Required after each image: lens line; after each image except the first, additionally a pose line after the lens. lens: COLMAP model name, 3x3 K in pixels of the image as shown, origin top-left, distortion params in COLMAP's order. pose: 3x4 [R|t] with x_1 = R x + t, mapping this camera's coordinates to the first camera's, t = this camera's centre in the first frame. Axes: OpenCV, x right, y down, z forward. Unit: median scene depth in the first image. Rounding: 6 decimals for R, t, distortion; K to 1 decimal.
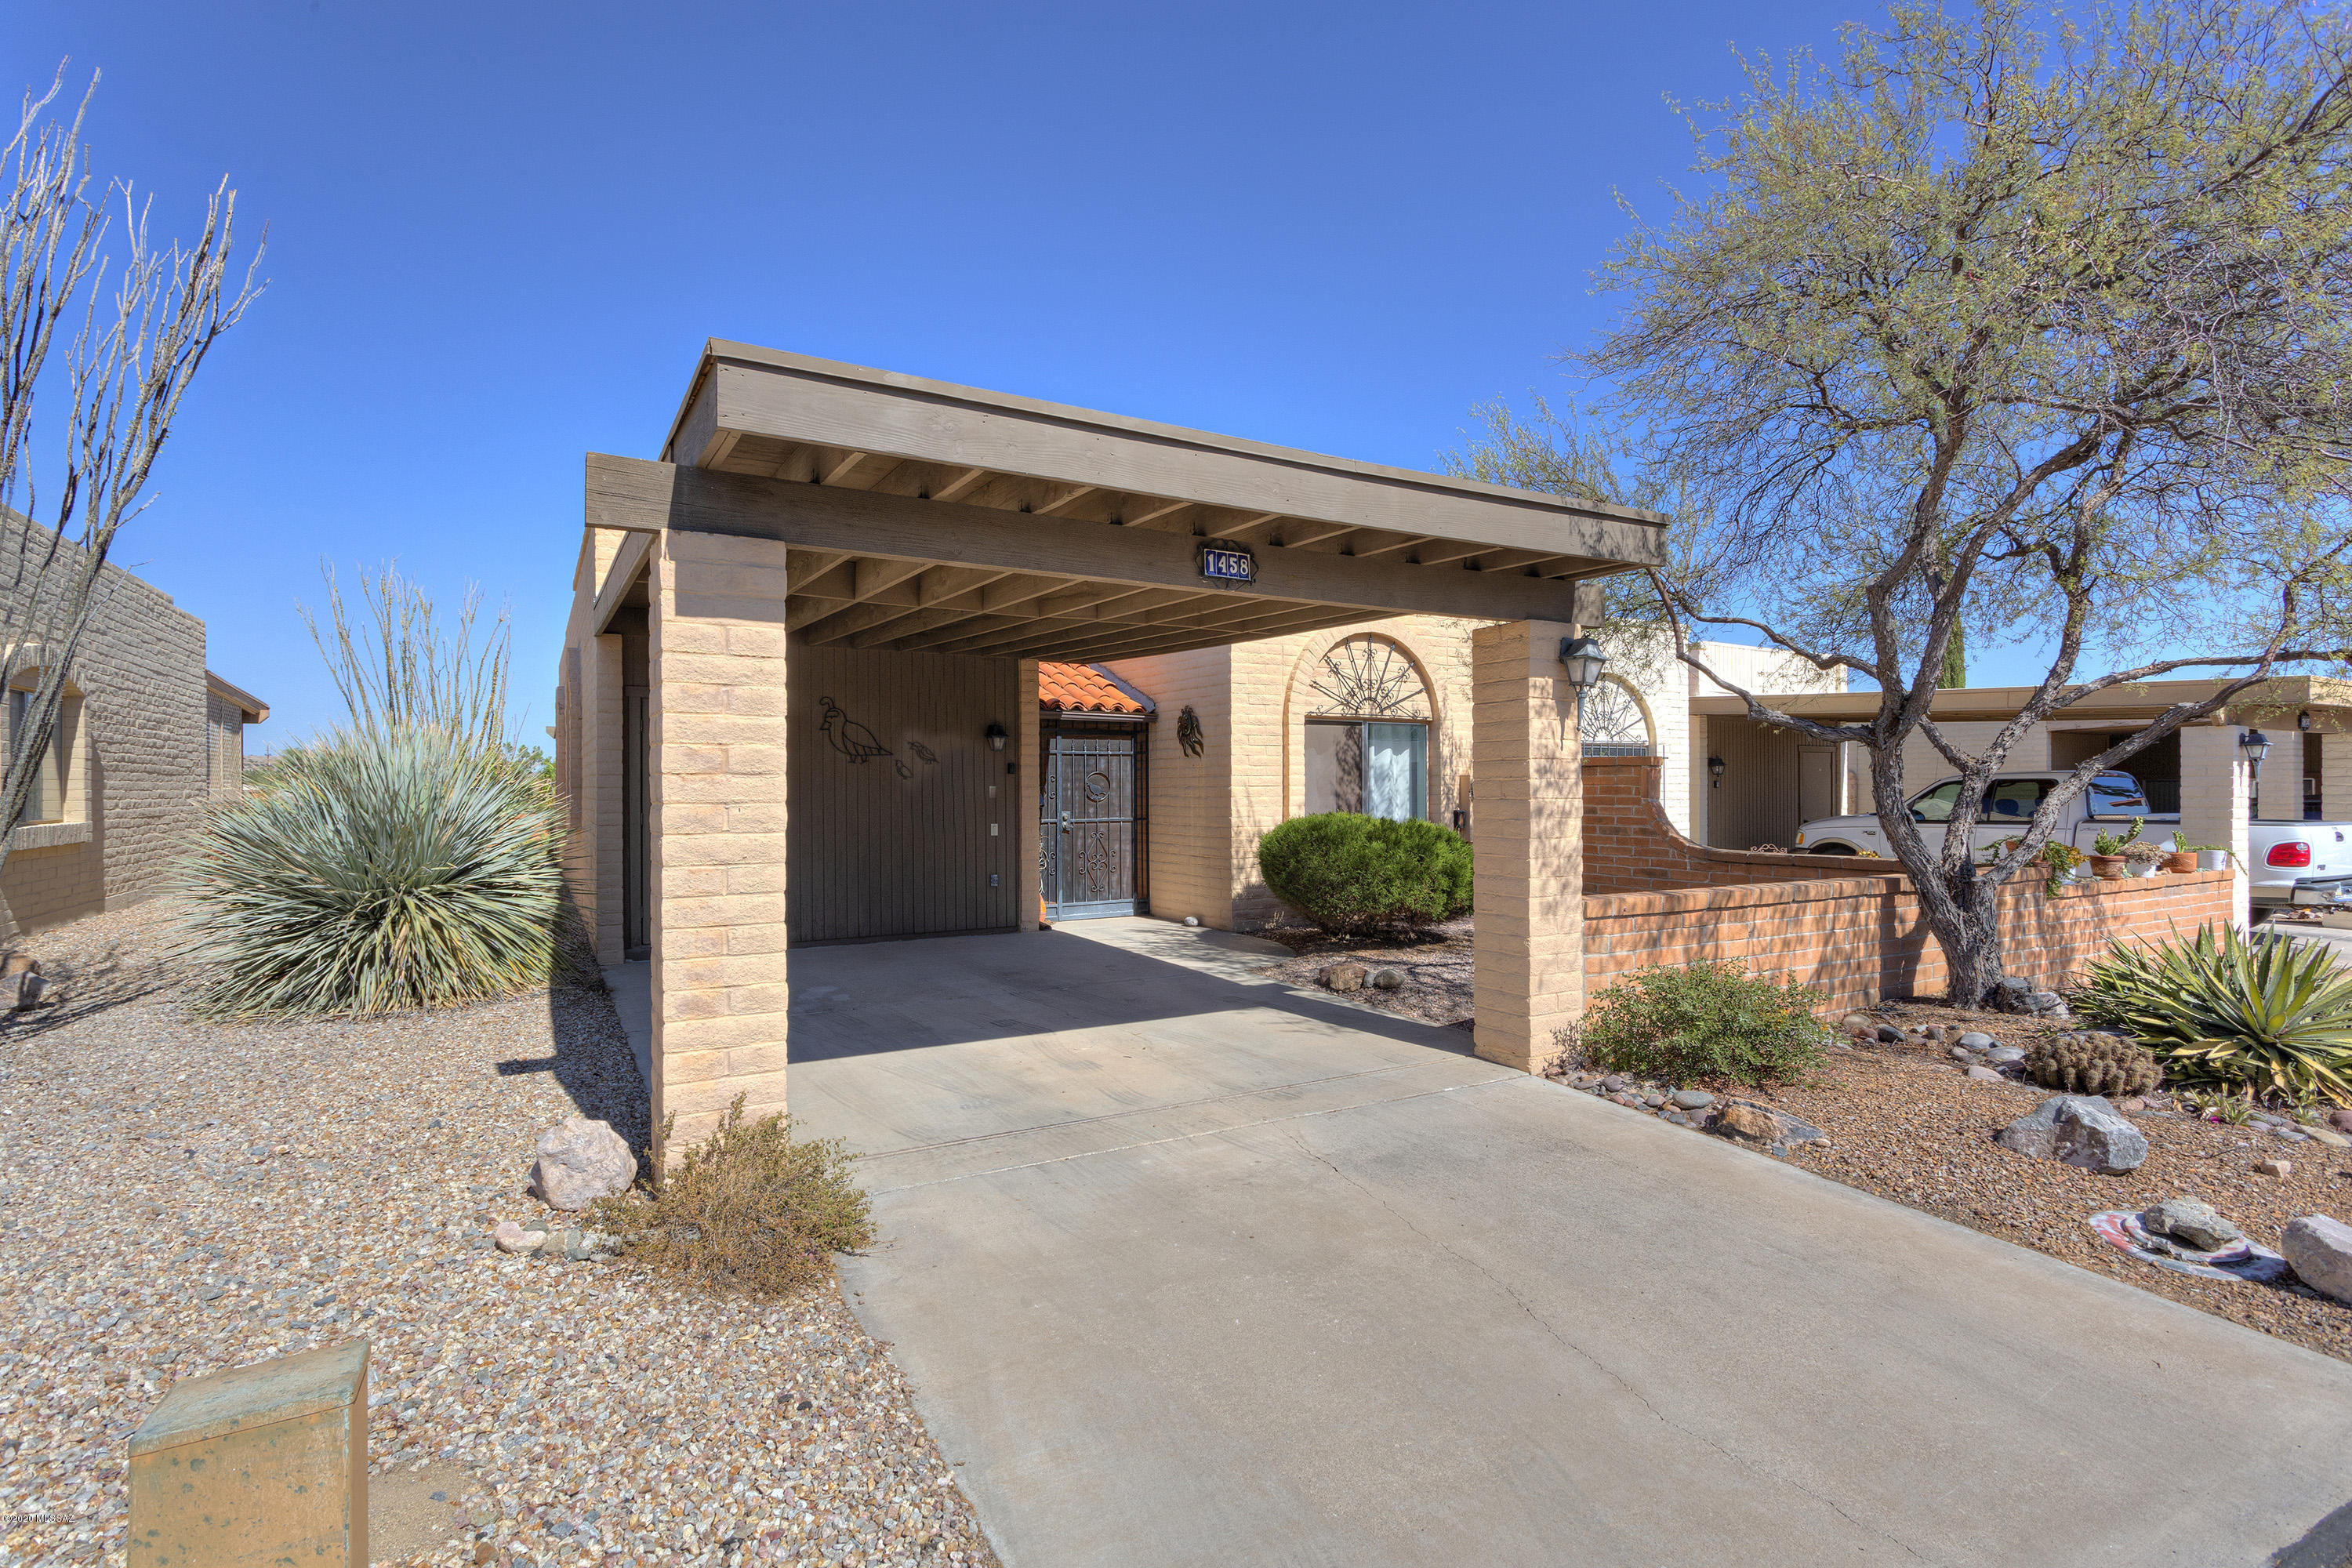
lens RADIAL K [[1123.0, 0, 1178.9], [0, 1123.0, 767.3], [0, 0, 1]] dist [0.003294, 0.002250]
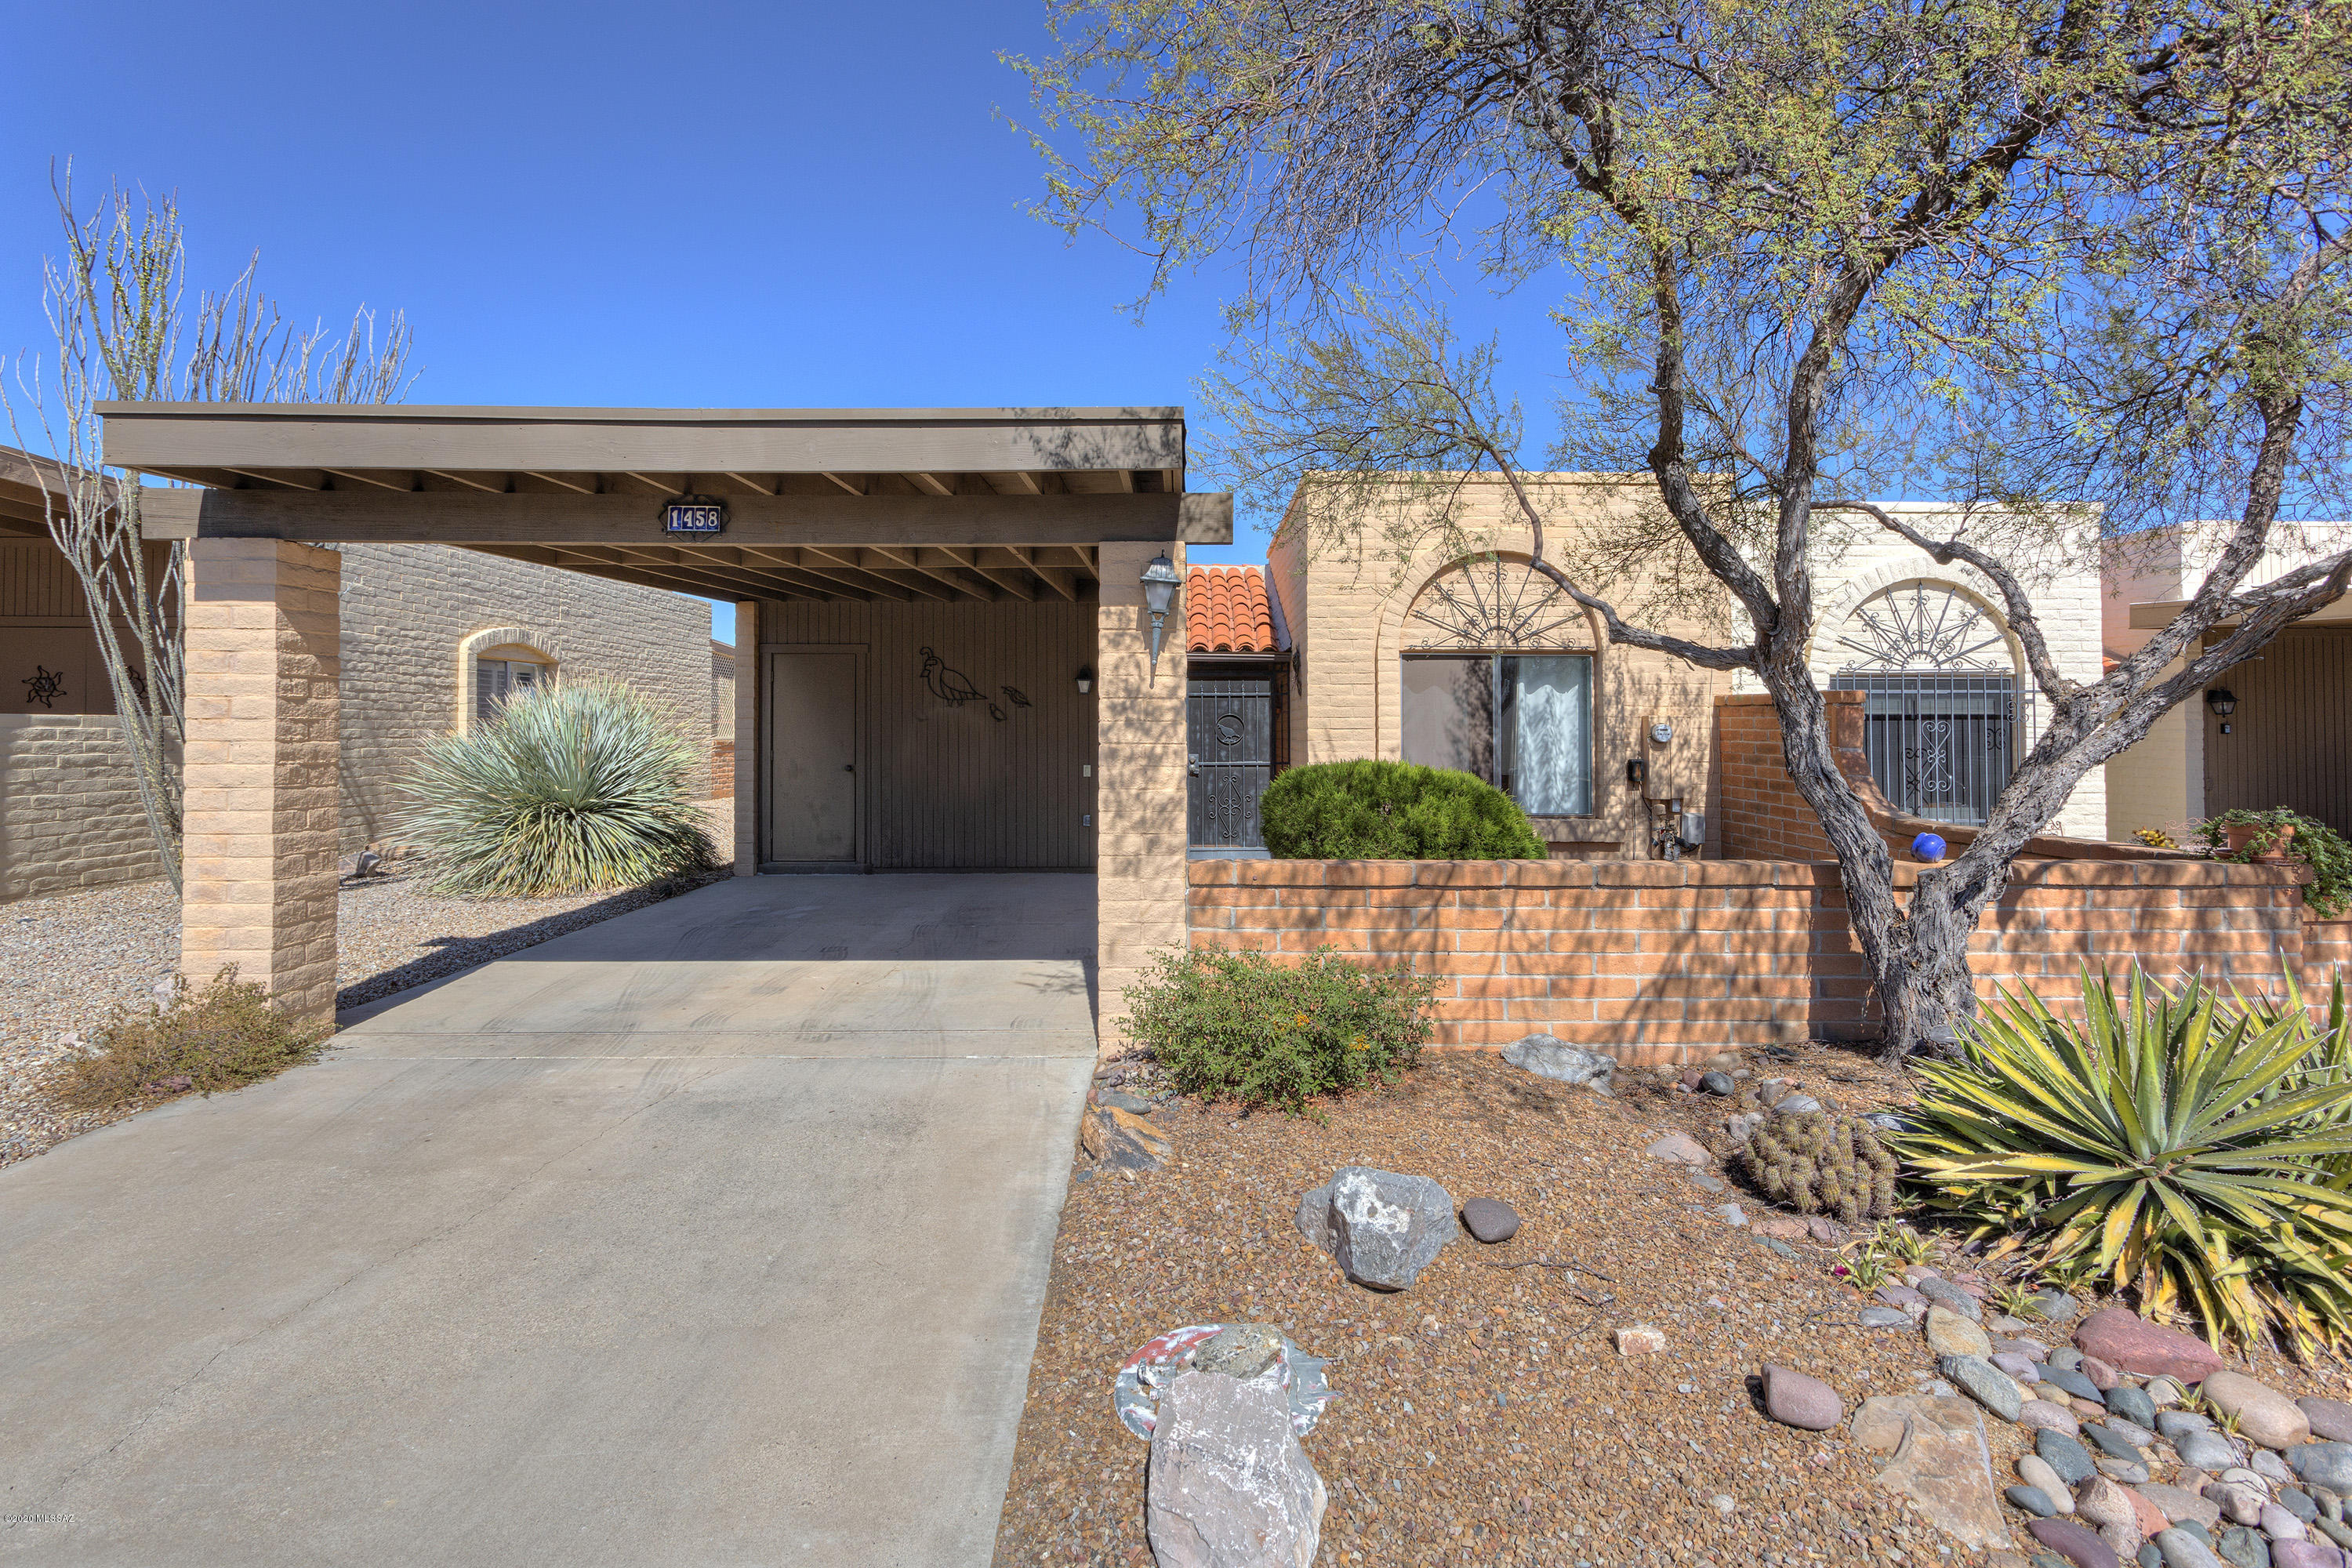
lens RADIAL K [[1148.0, 0, 1181.1], [0, 1148.0, 693.7], [0, 0, 1]] dist [0.001645, 0.000954]
pose [[0.874950, -0.012128, -0.484062, 0.675269], [0.005653, 0.999874, -0.014833, 0.001709], [0.484181, 0.010241, 0.874908, 0.199498]]
